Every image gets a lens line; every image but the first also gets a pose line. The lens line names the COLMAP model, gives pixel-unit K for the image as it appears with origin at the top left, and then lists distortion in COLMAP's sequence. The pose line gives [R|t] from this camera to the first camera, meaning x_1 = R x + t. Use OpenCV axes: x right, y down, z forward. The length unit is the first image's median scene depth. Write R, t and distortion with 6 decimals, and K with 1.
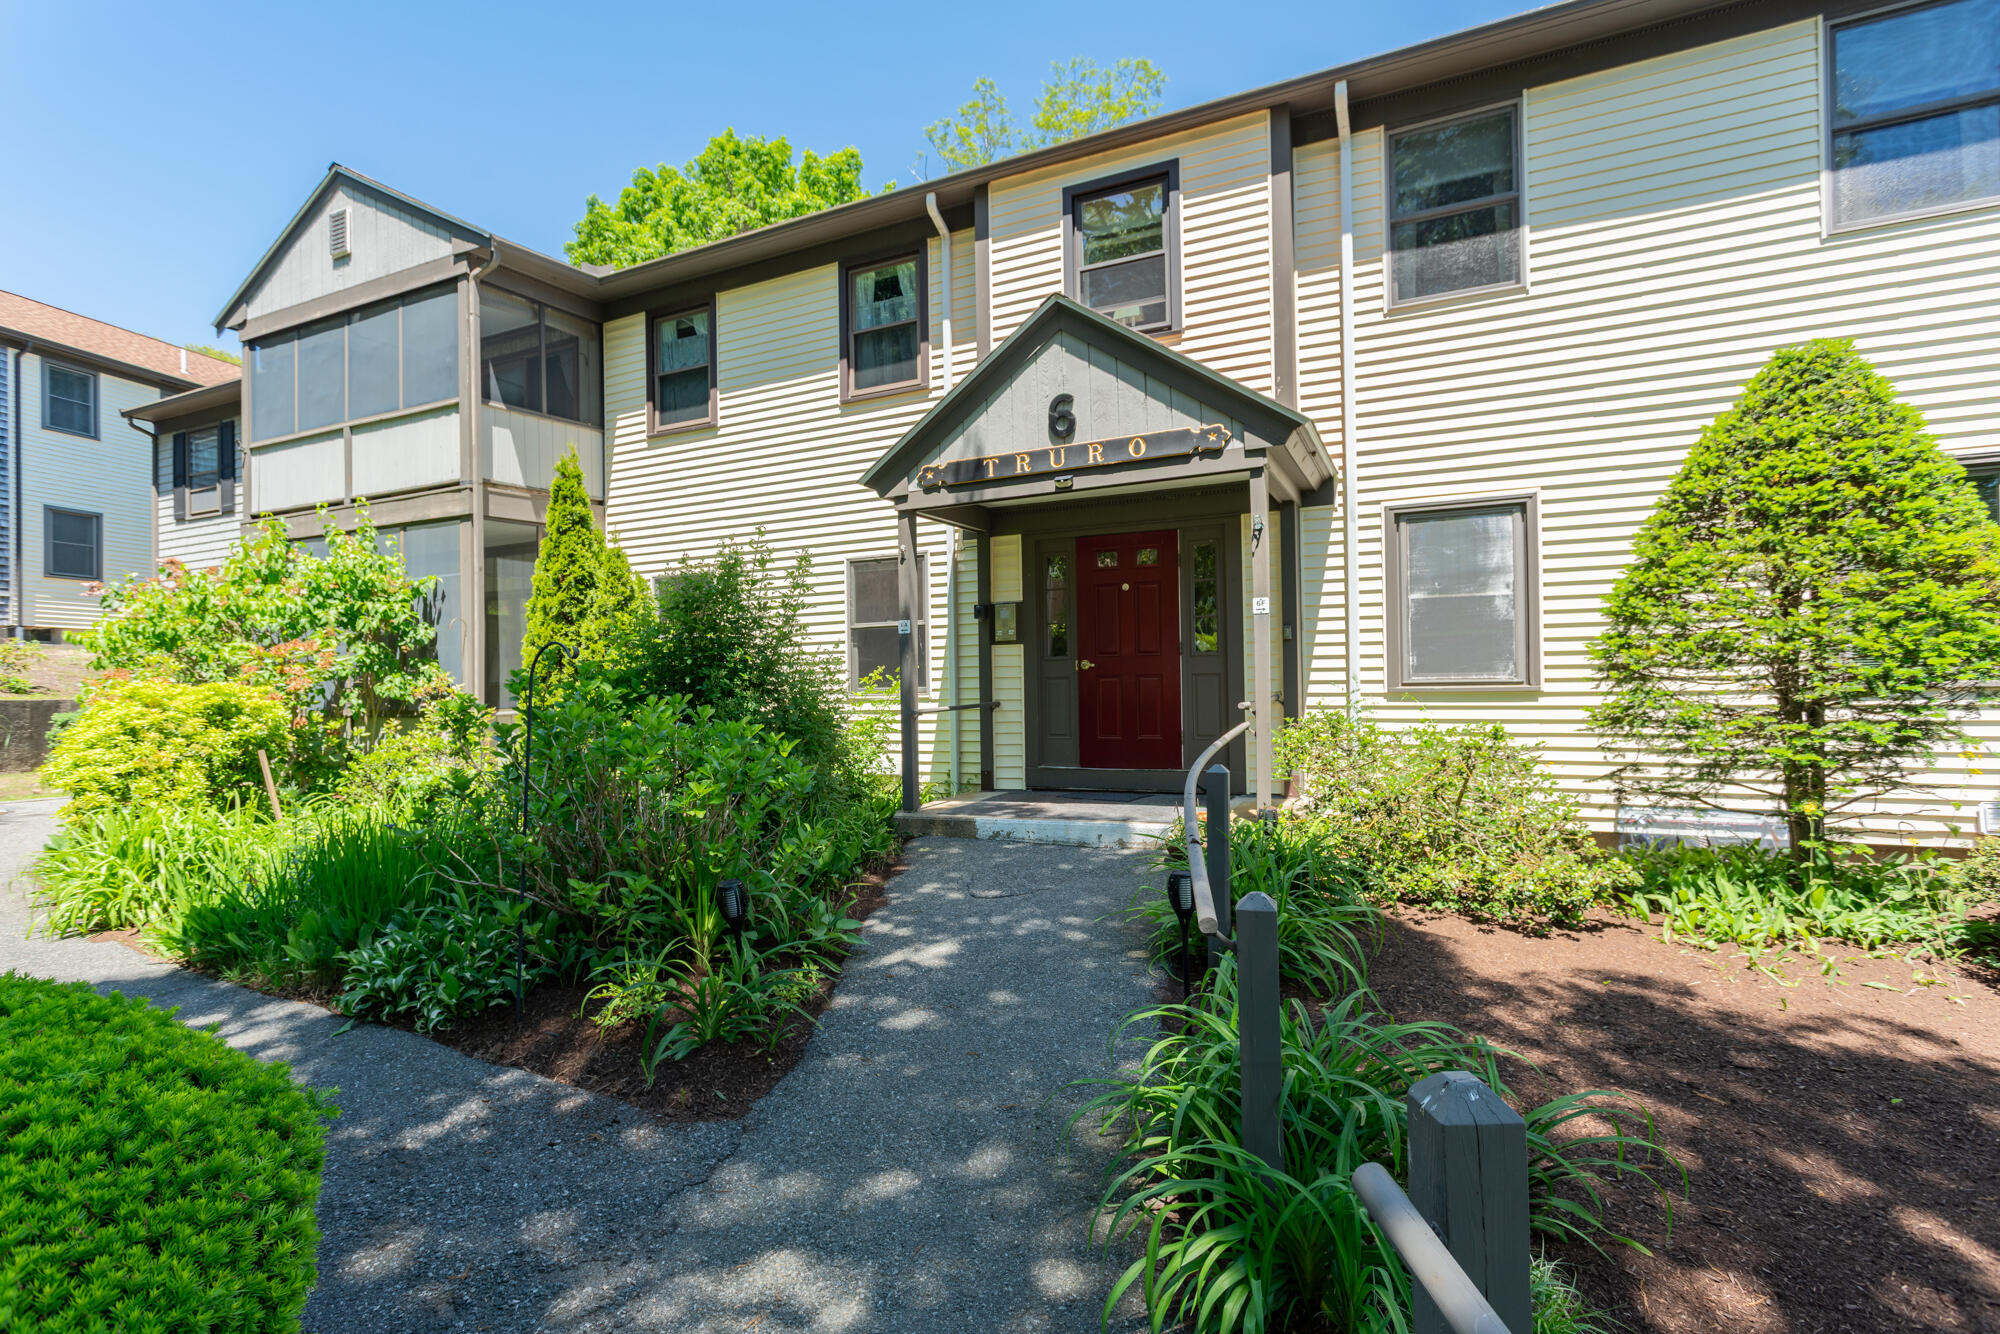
lens RADIAL K [[961.9, 0, 985.6], [0, 961.9, 677.1], [0, 0, 1]] dist [-0.004669, 0.001401]
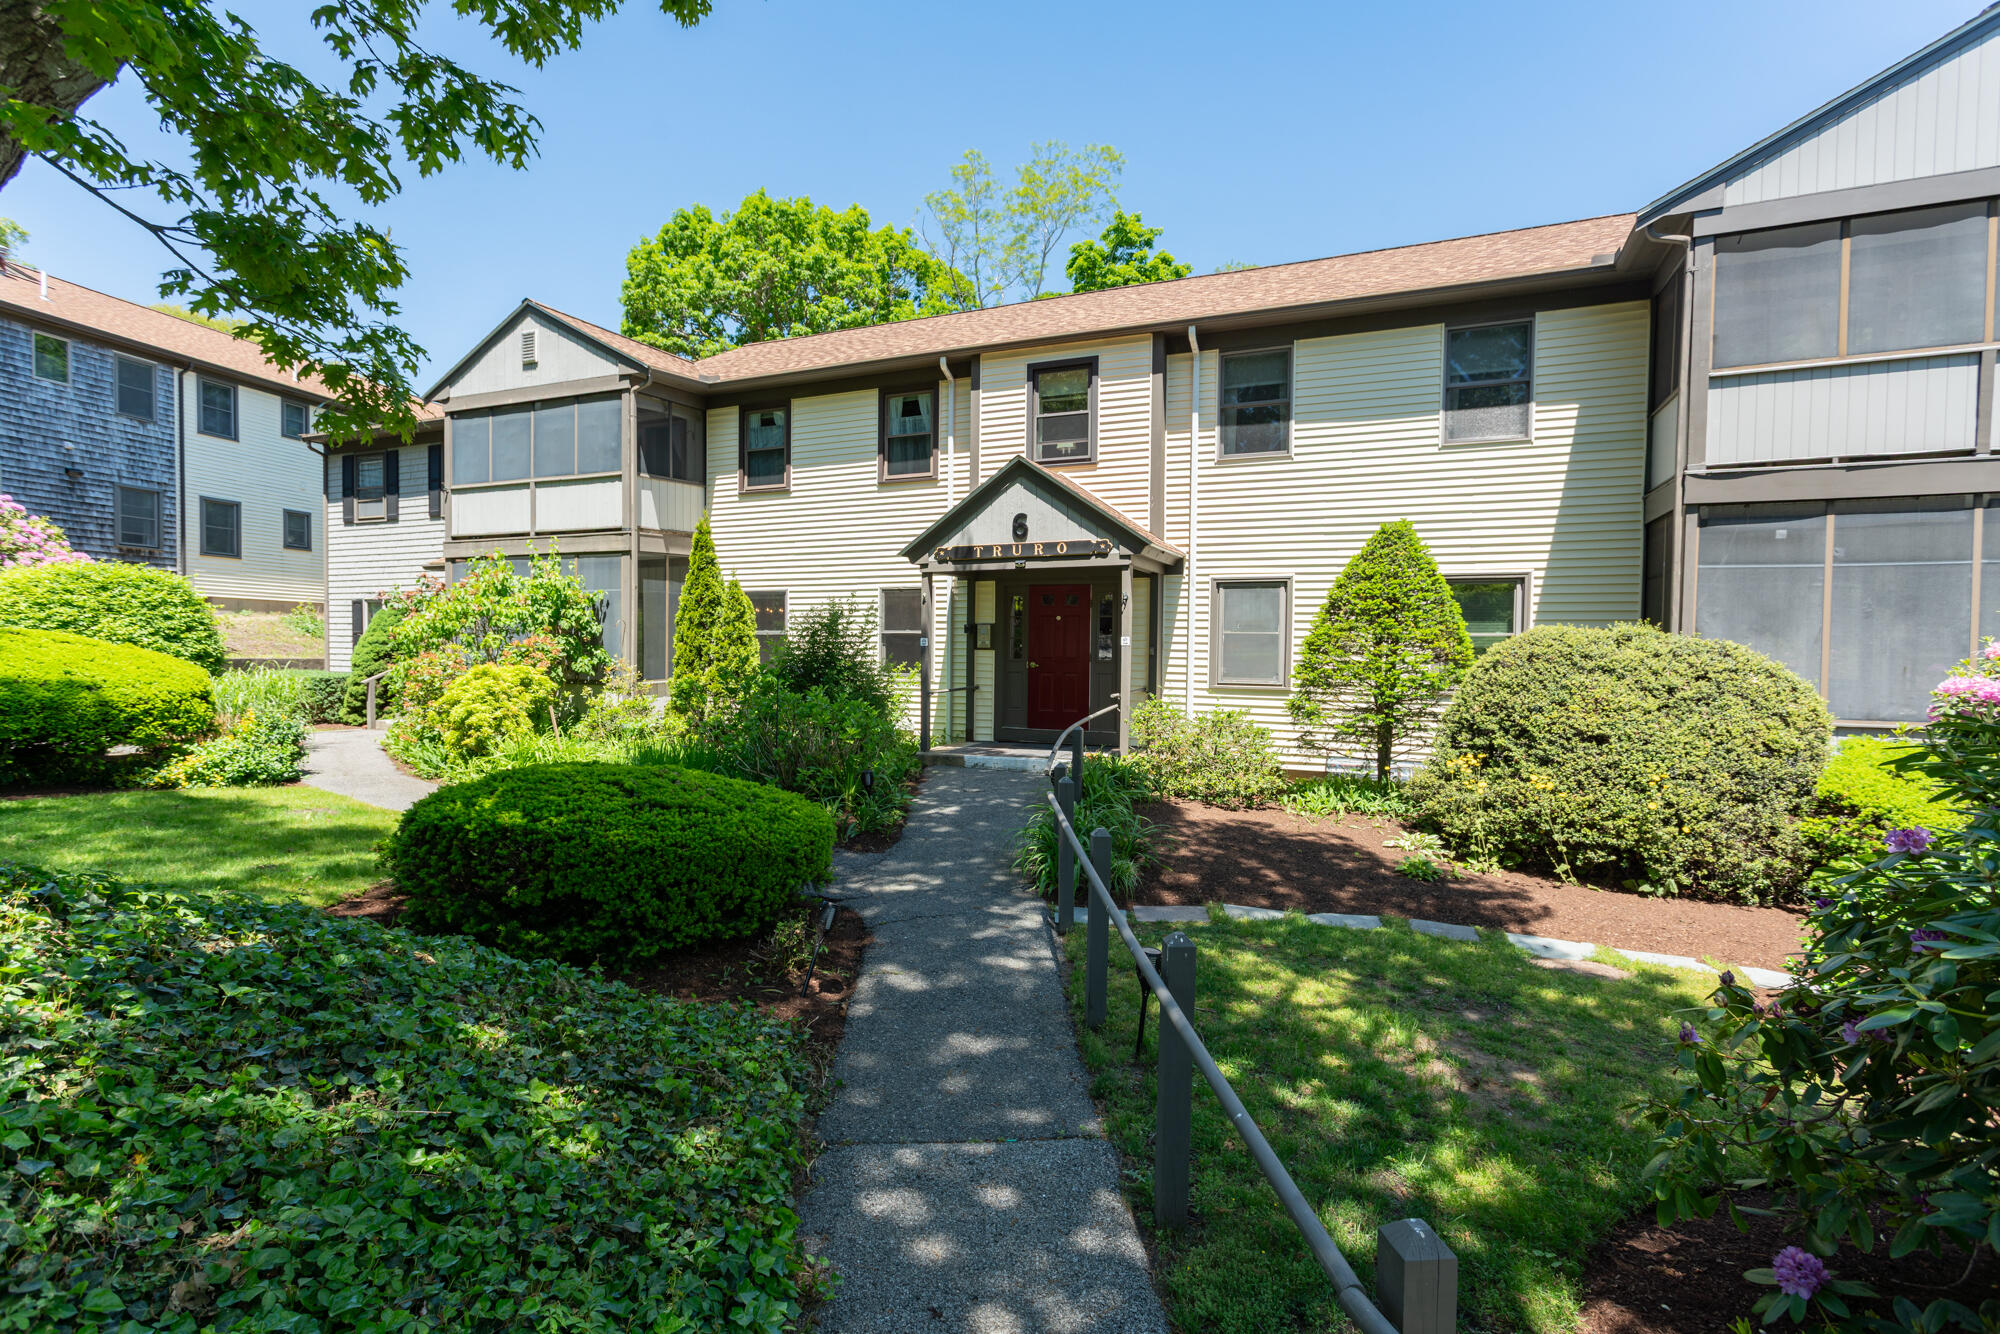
lens RADIAL K [[961.9, 0, 994.9], [0, 961.9, 669.2], [0, 0, 1]] dist [-0.004669, 0.001401]
pose [[0.998850, 0.026460, 0.039977, -0.022547], [-0.027640, 0.999189, 0.029264, -0.048263], [-0.039170, -0.030336, 0.998772, -0.578135]]
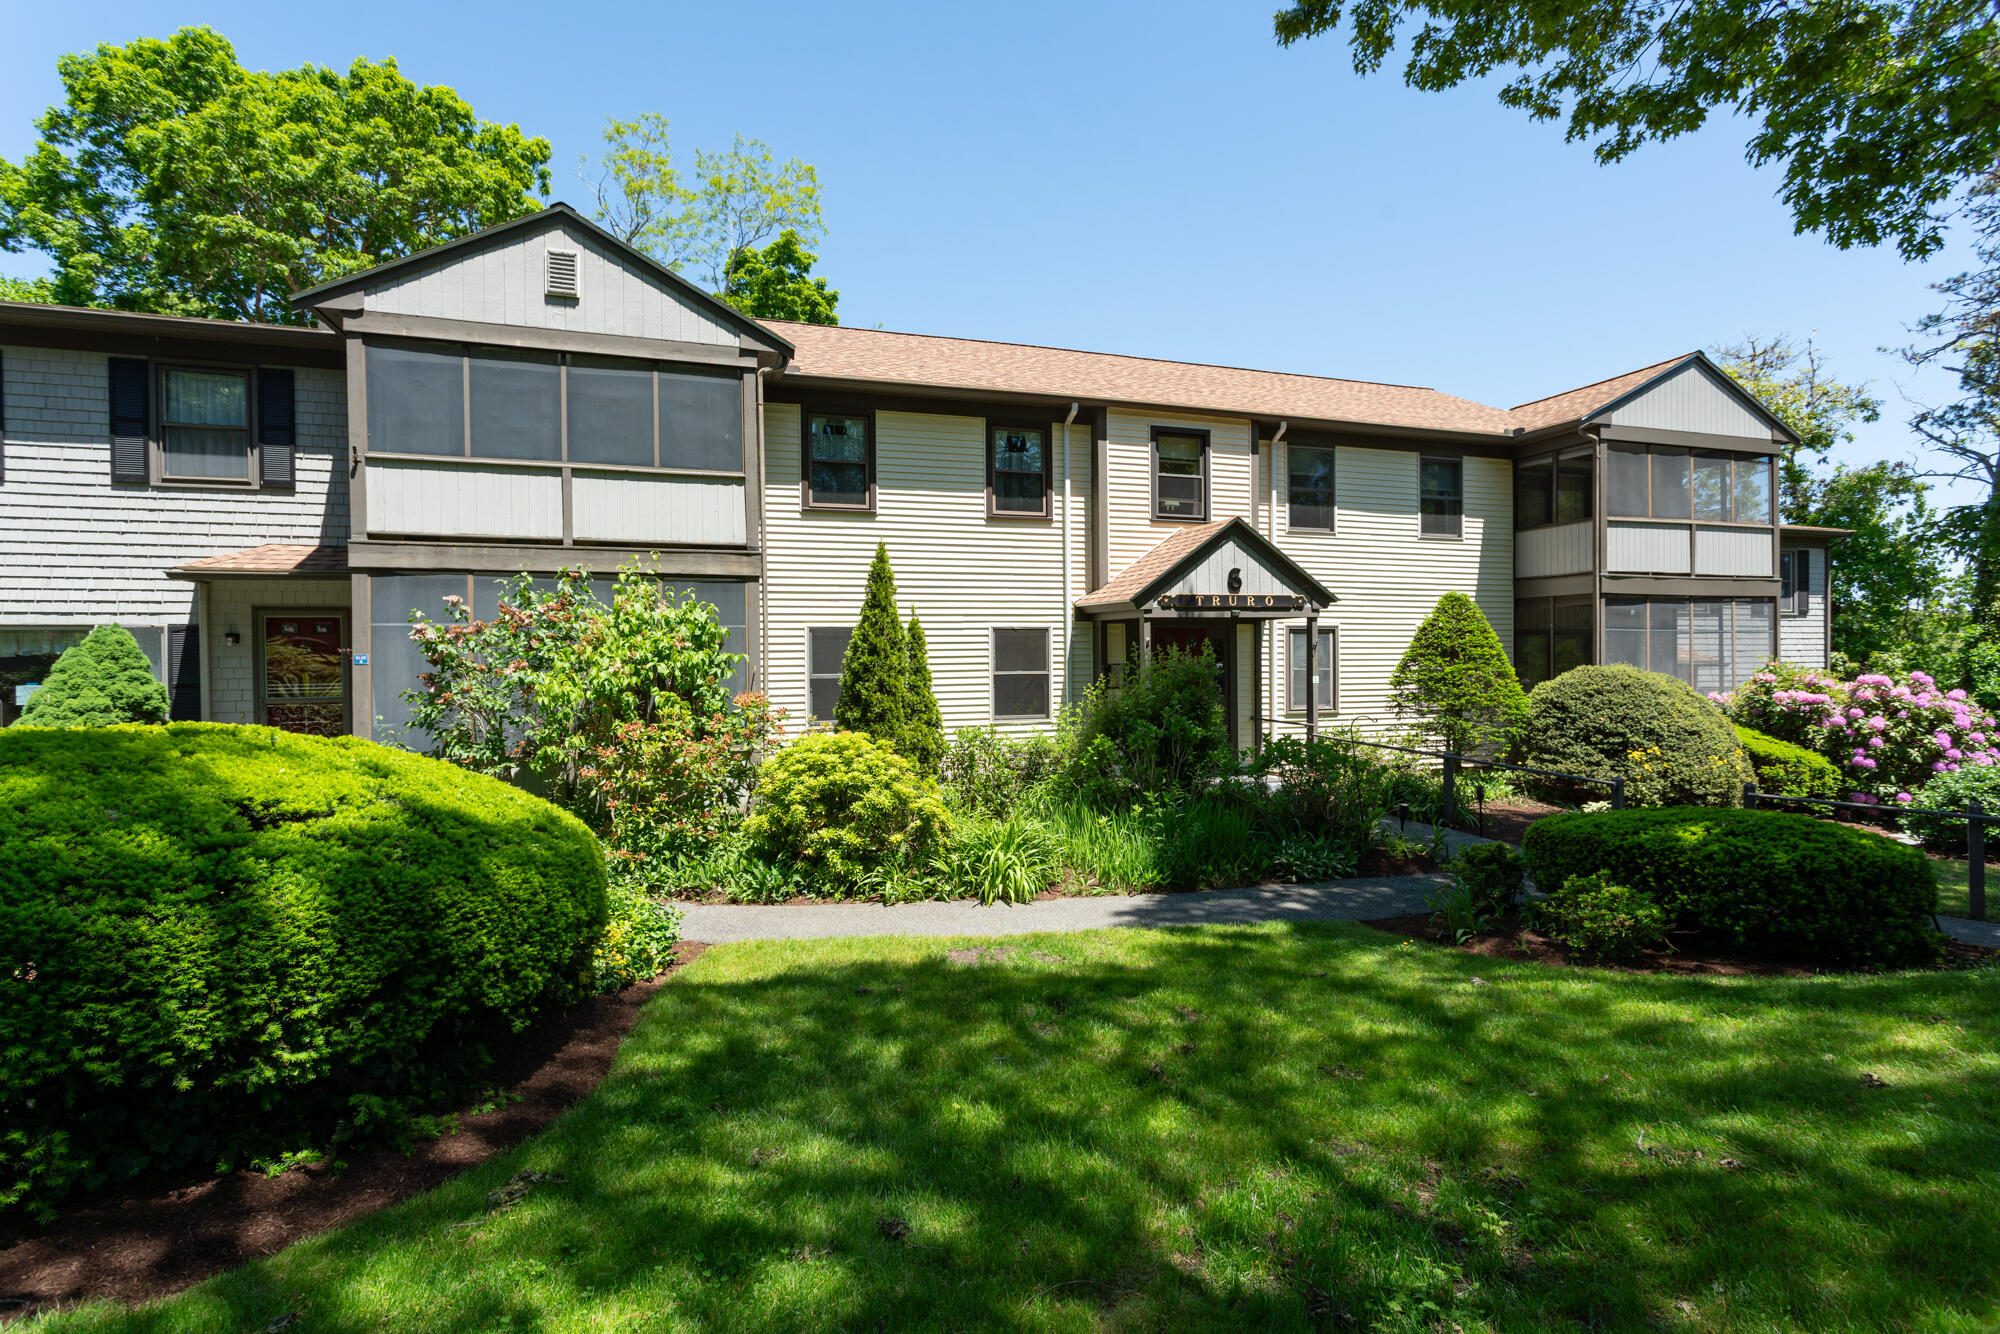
lens RADIAL K [[961.9, 0, 1045.2], [0, 961.9, 666.9], [0, 0, 1]] dist [-0.004669, 0.001401]
pose [[0.700998, 0.010607, 0.713084, -1.230238], [-0.009126, 0.999941, -0.005902, -0.060757], [-0.713105, -0.002371, 0.701054, -0.074668]]
